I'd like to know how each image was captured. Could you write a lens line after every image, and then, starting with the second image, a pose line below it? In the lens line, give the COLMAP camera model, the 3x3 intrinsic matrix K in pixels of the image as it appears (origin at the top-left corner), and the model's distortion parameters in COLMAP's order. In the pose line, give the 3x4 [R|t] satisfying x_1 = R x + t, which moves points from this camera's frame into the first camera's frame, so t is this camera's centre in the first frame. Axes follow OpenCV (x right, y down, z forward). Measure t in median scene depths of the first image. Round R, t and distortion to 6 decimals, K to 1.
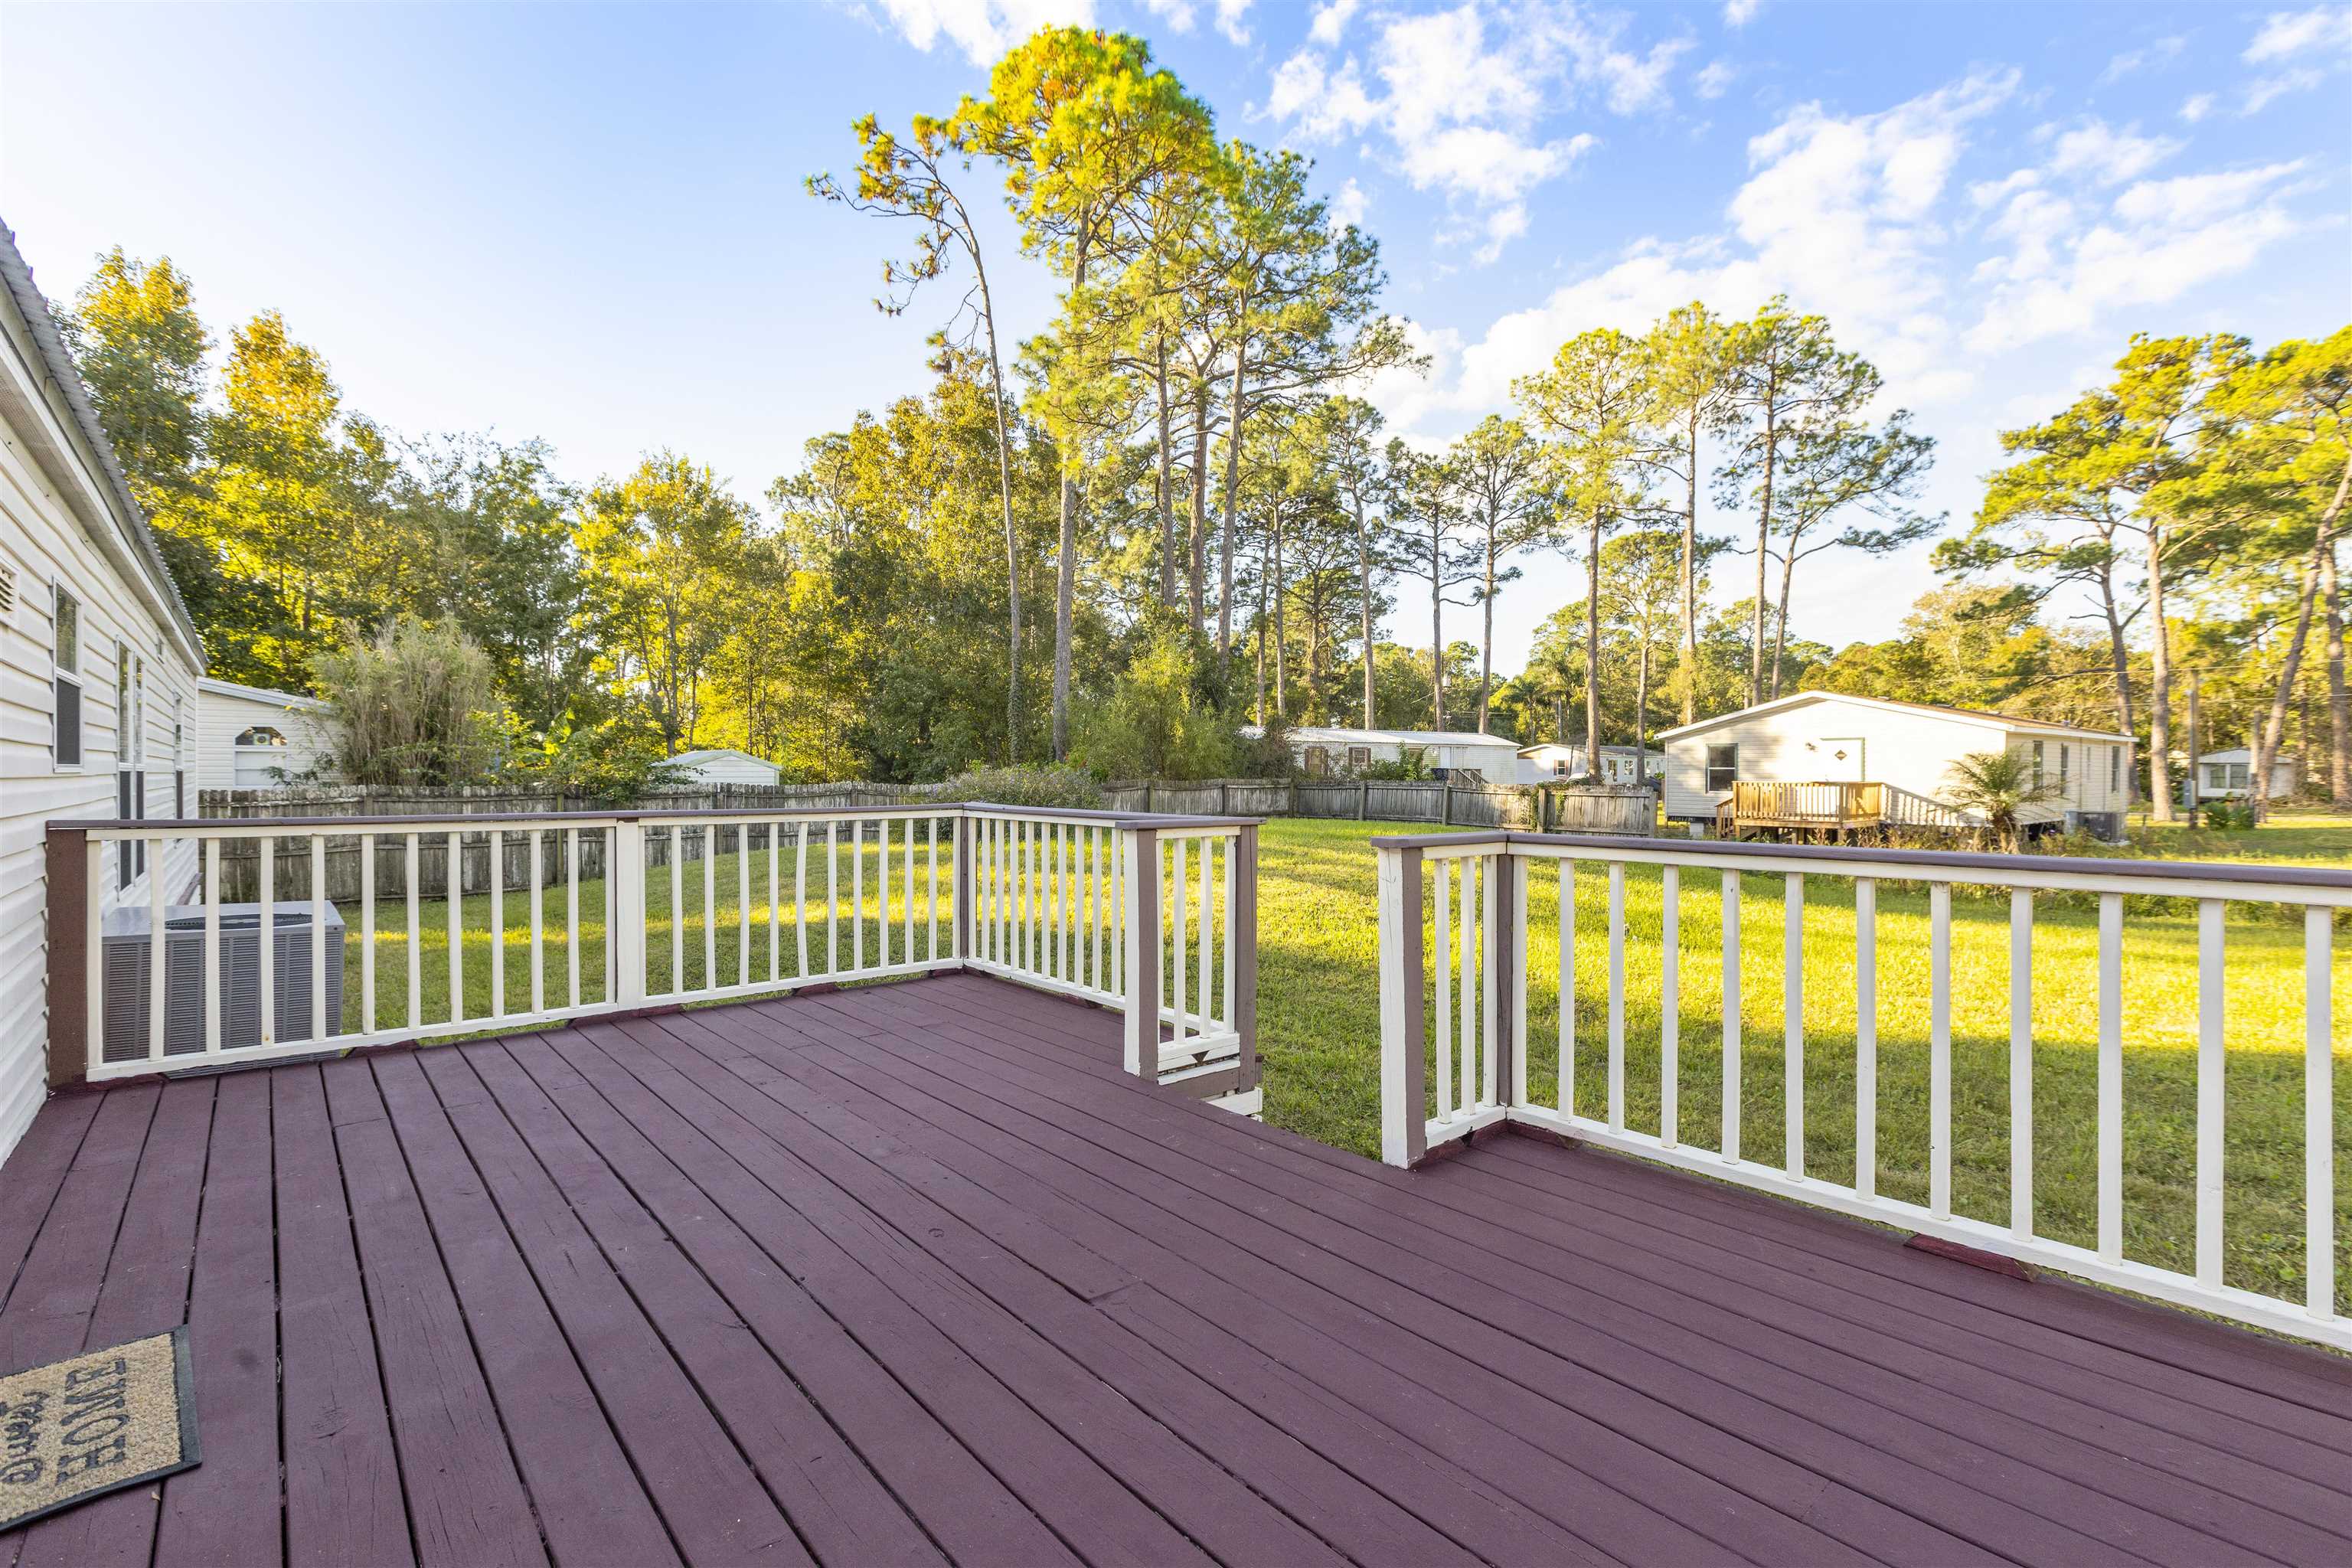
lens RADIAL K [[1047.2, 0, 1214.4], [0, 1047.2, 772.6], [0, 0, 1]] dist [0.005408, -0.001281]
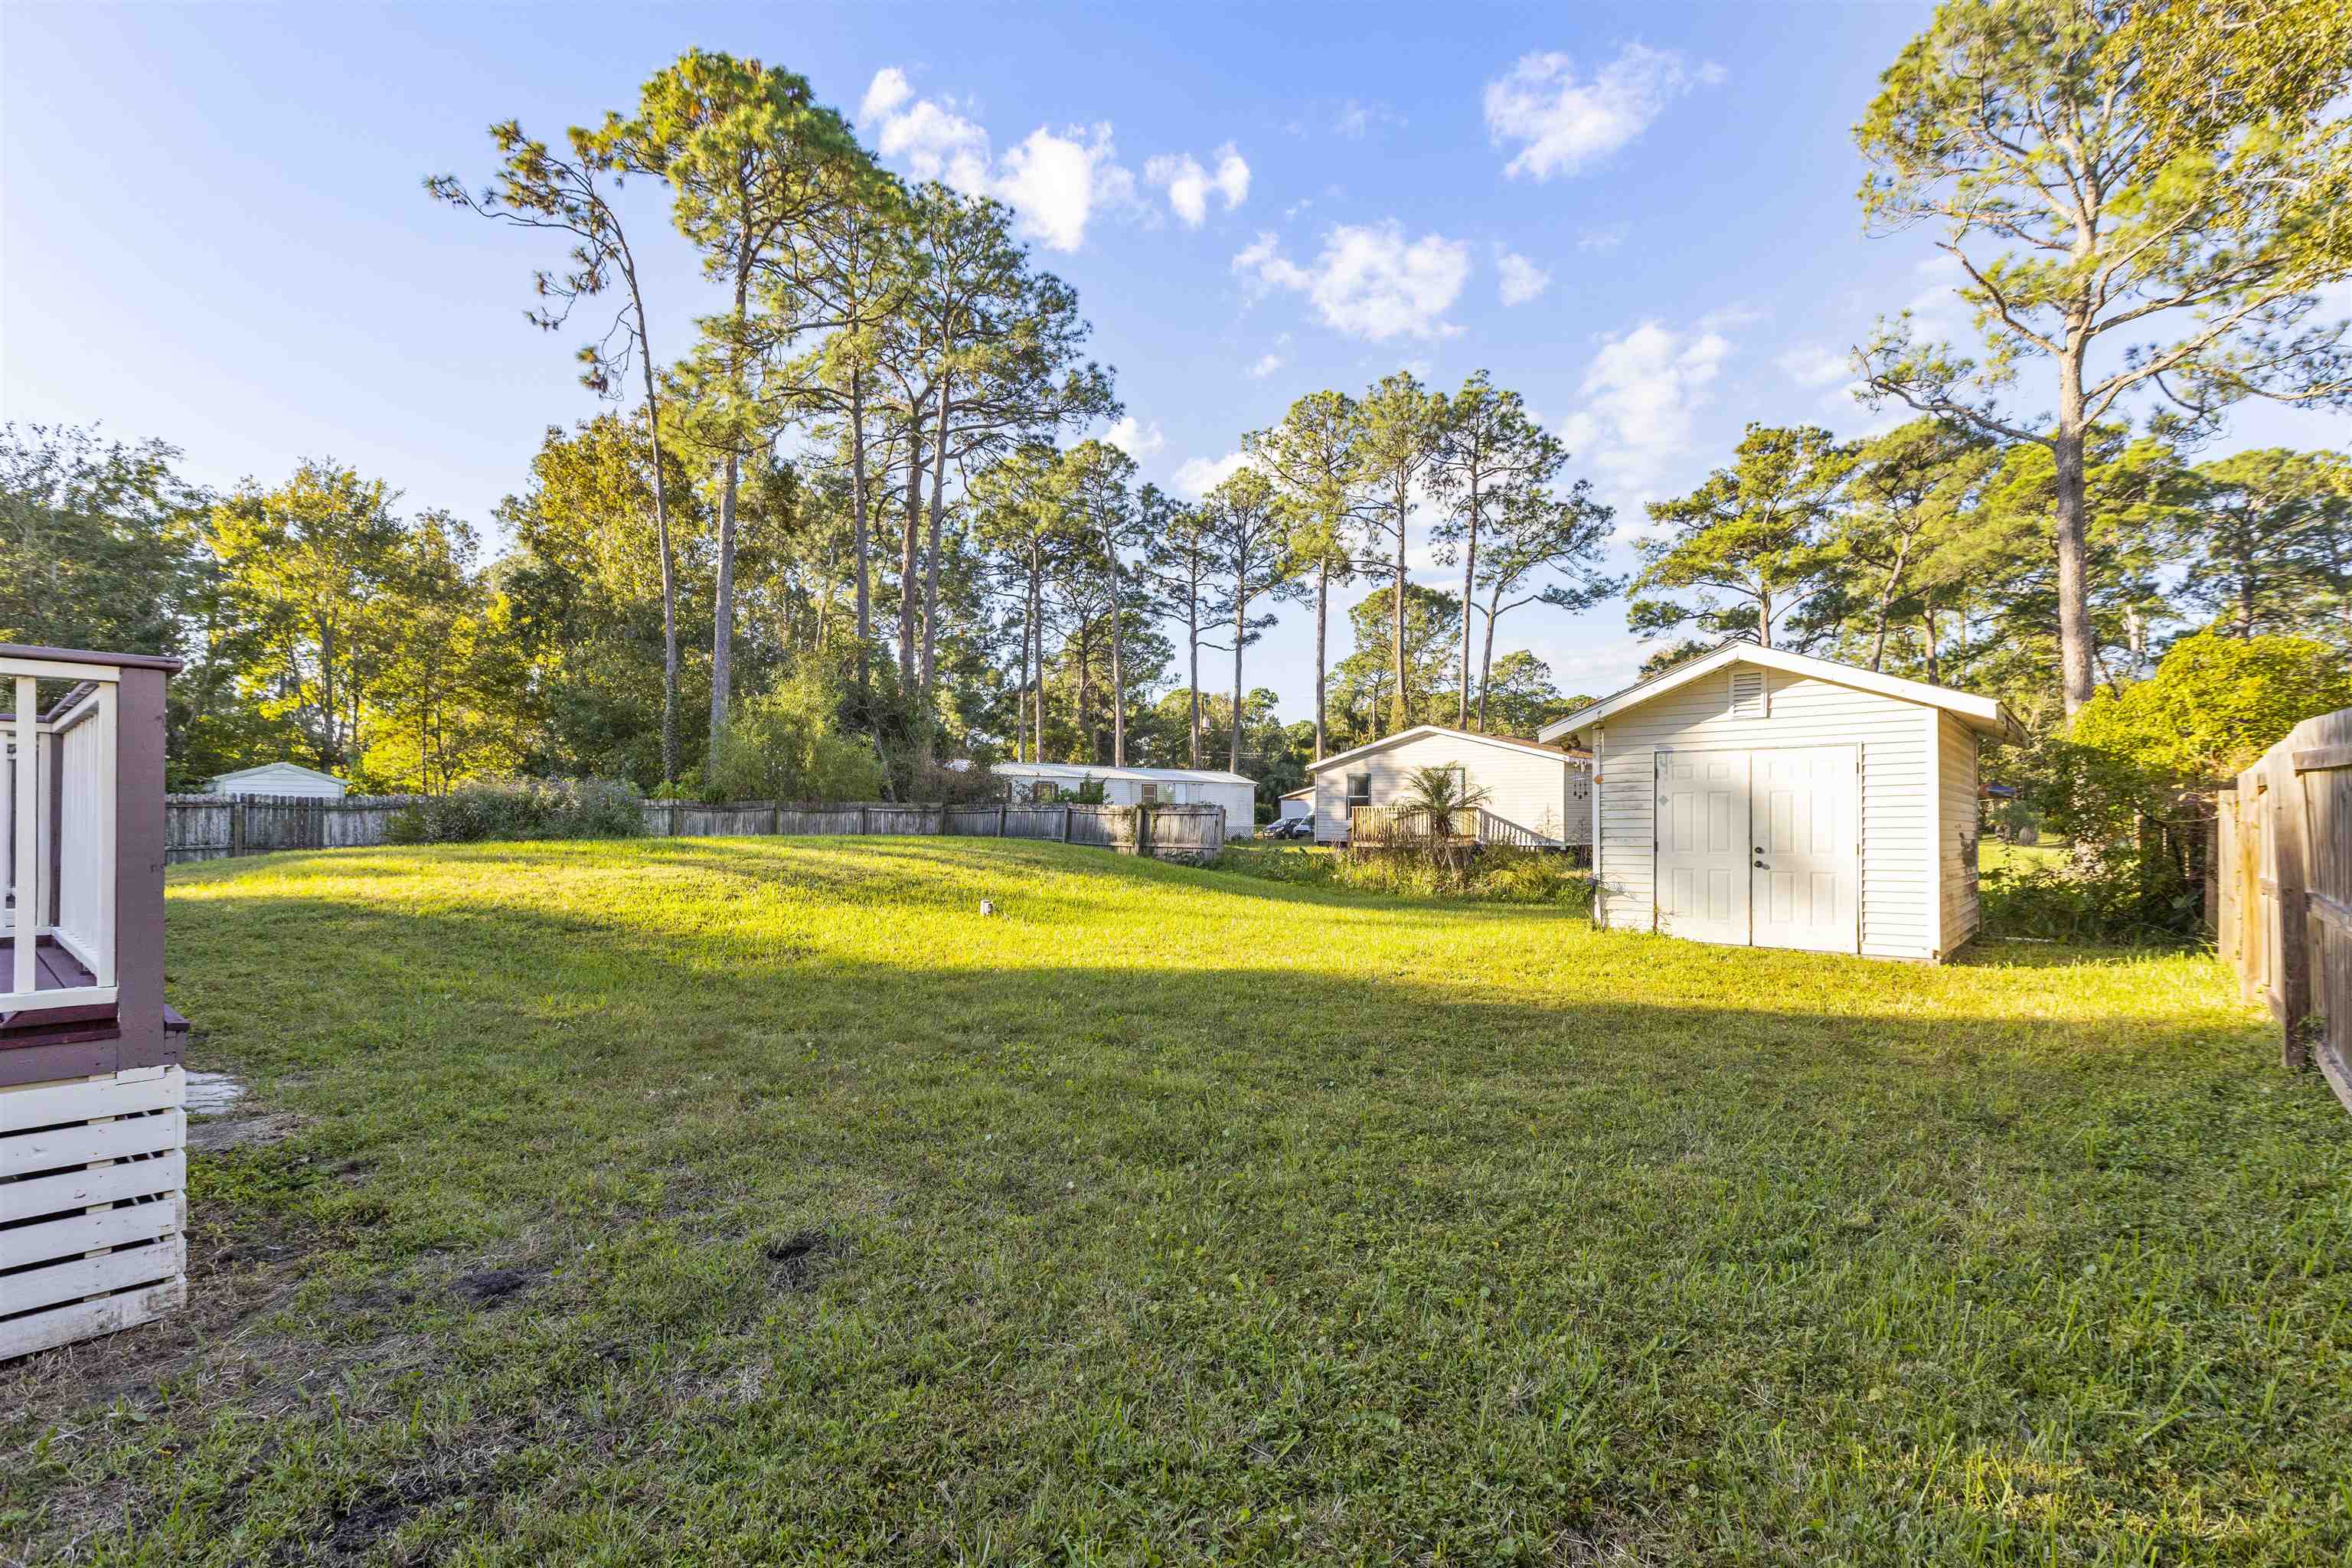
lens RADIAL K [[1047.2, 0, 1190.0], [0, 1047.2, 809.6], [0, 0, 1]] dist [0.005408, -0.001281]
pose [[0.989159, 0.003100, 0.146812, 0.101280], [-0.002009, 0.999969, -0.007579, 0.012083], [-0.146831, 0.007202, 0.989135, -0.034475]]
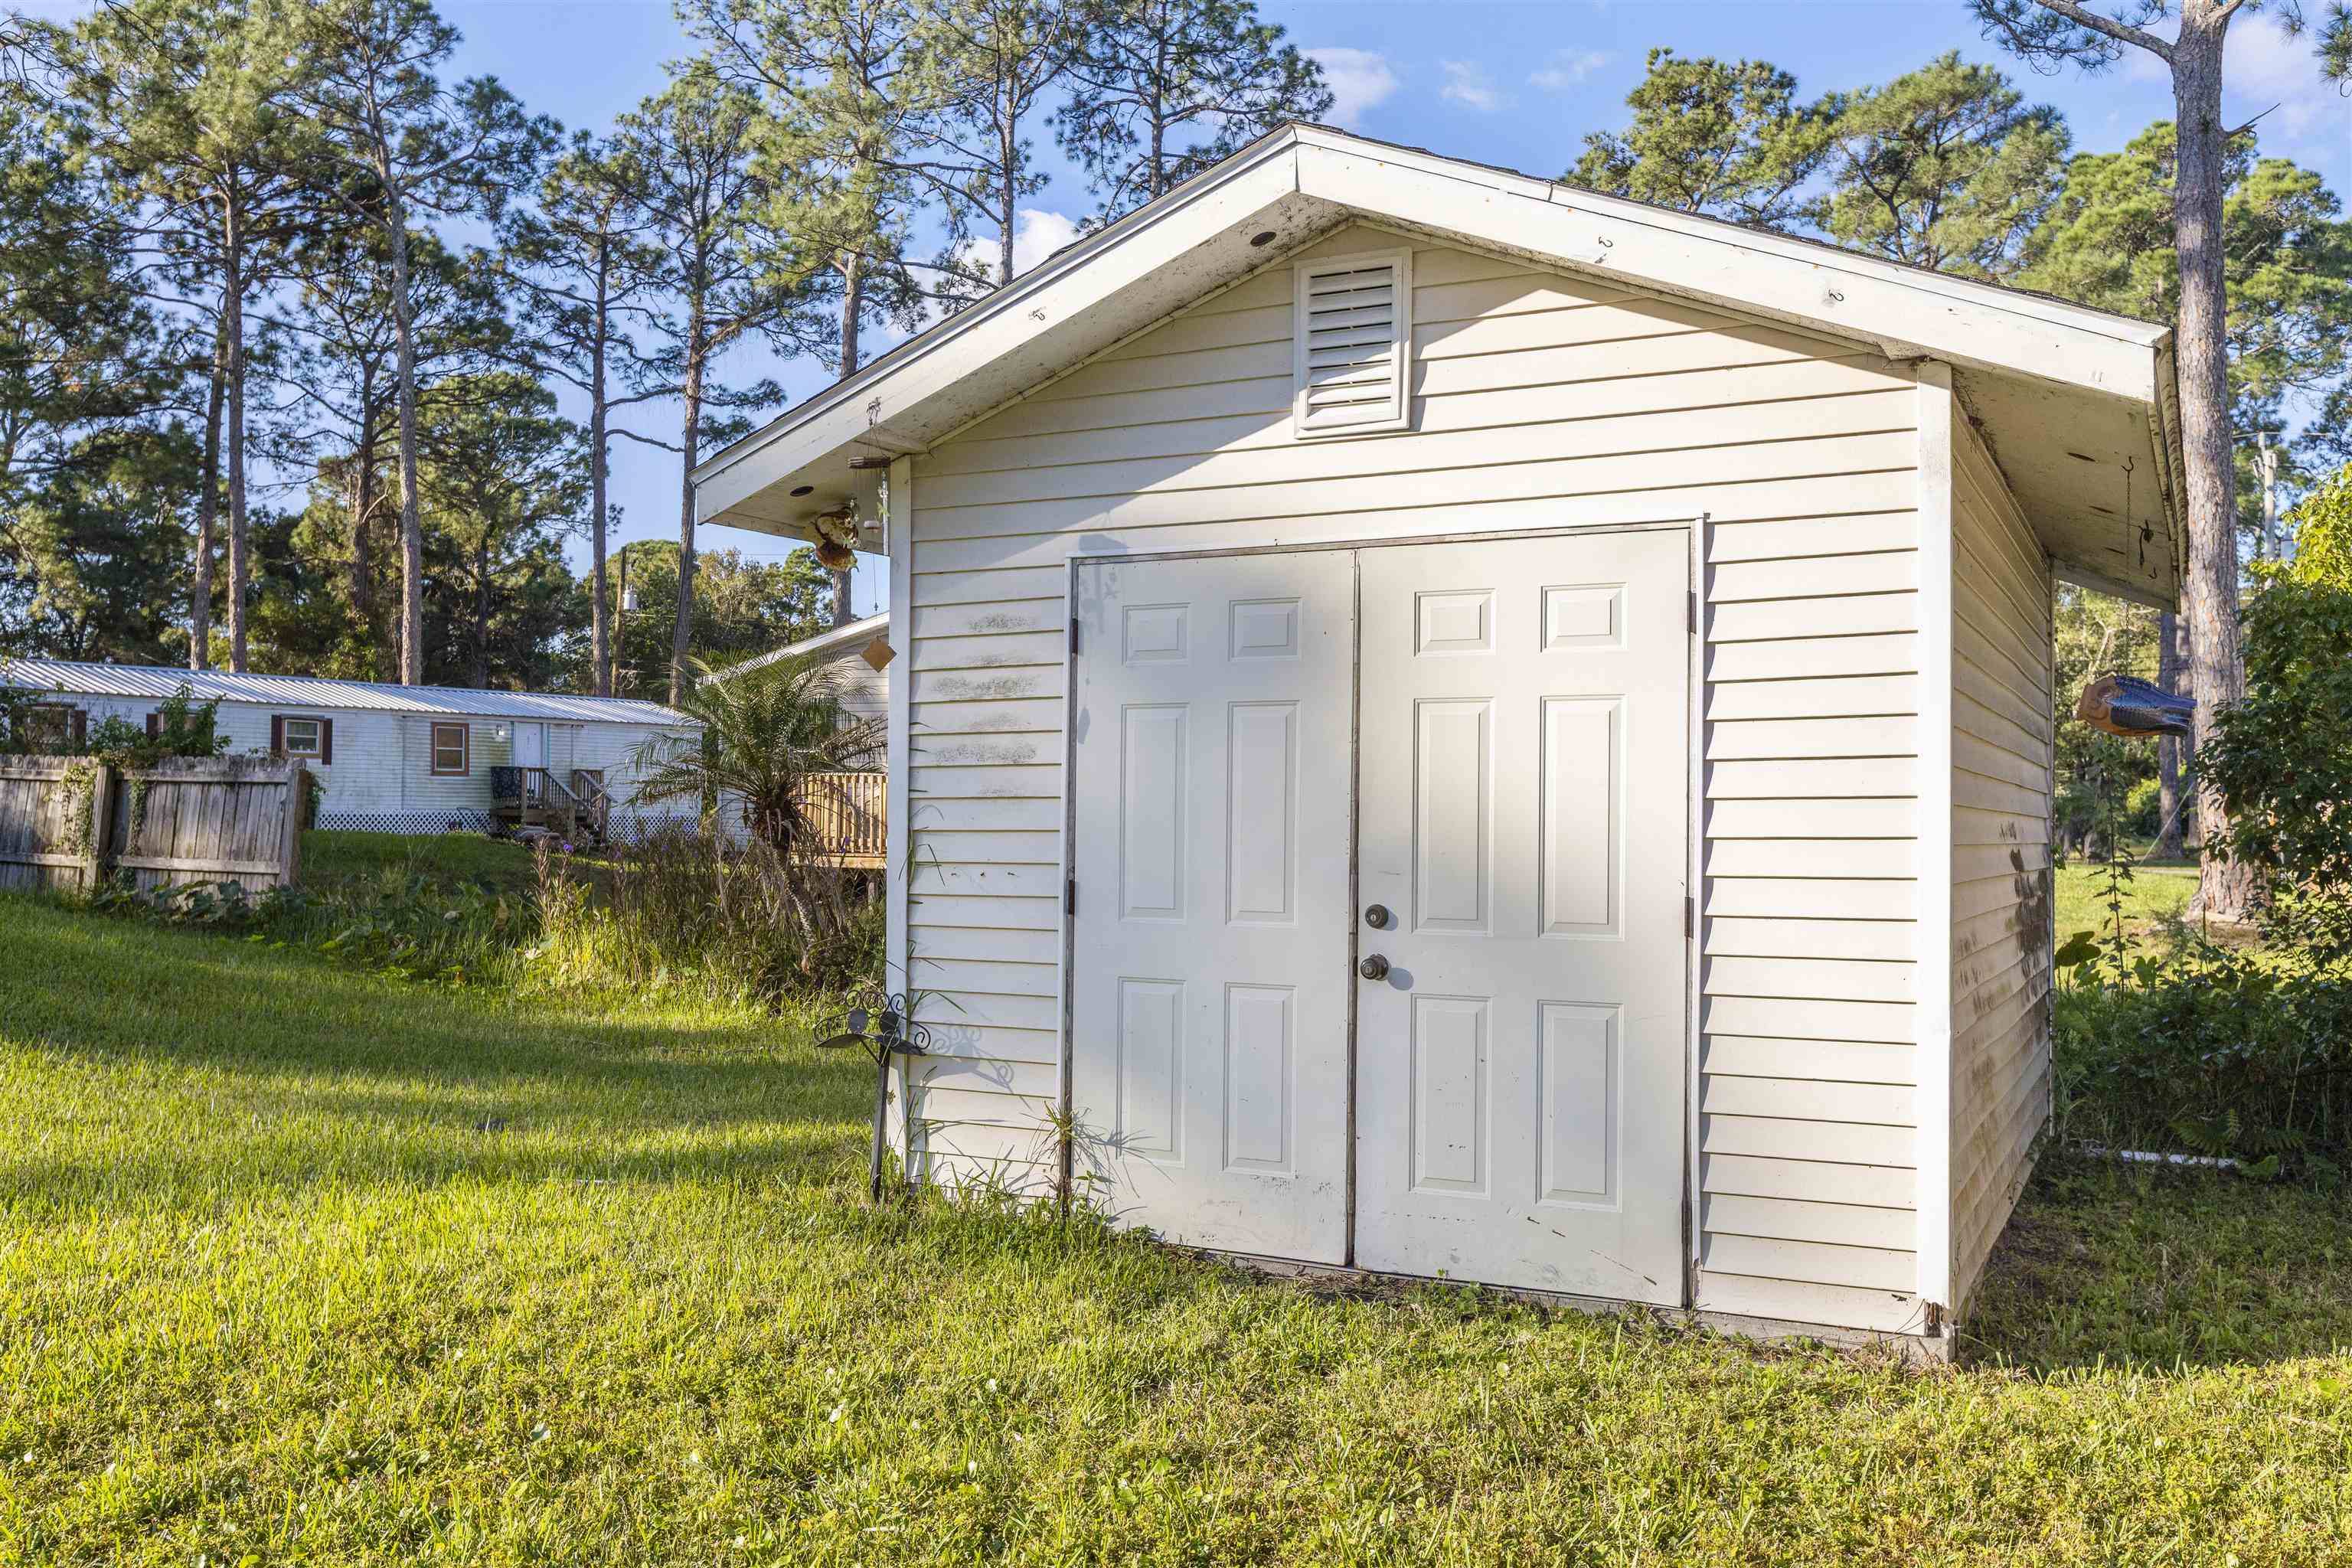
lens RADIAL K [[1986.5, 0, 1192.5], [0, 1986.5, 788.2], [0, 0, 1]] dist [0.035552, -0.052746]
pose [[0.921545, 0.012713, 0.388063, 0.190487], [-0.010459, 0.999914, -0.007920, 0.012353], [-0.388130, 0.003240, 0.921599, 0.057371]]
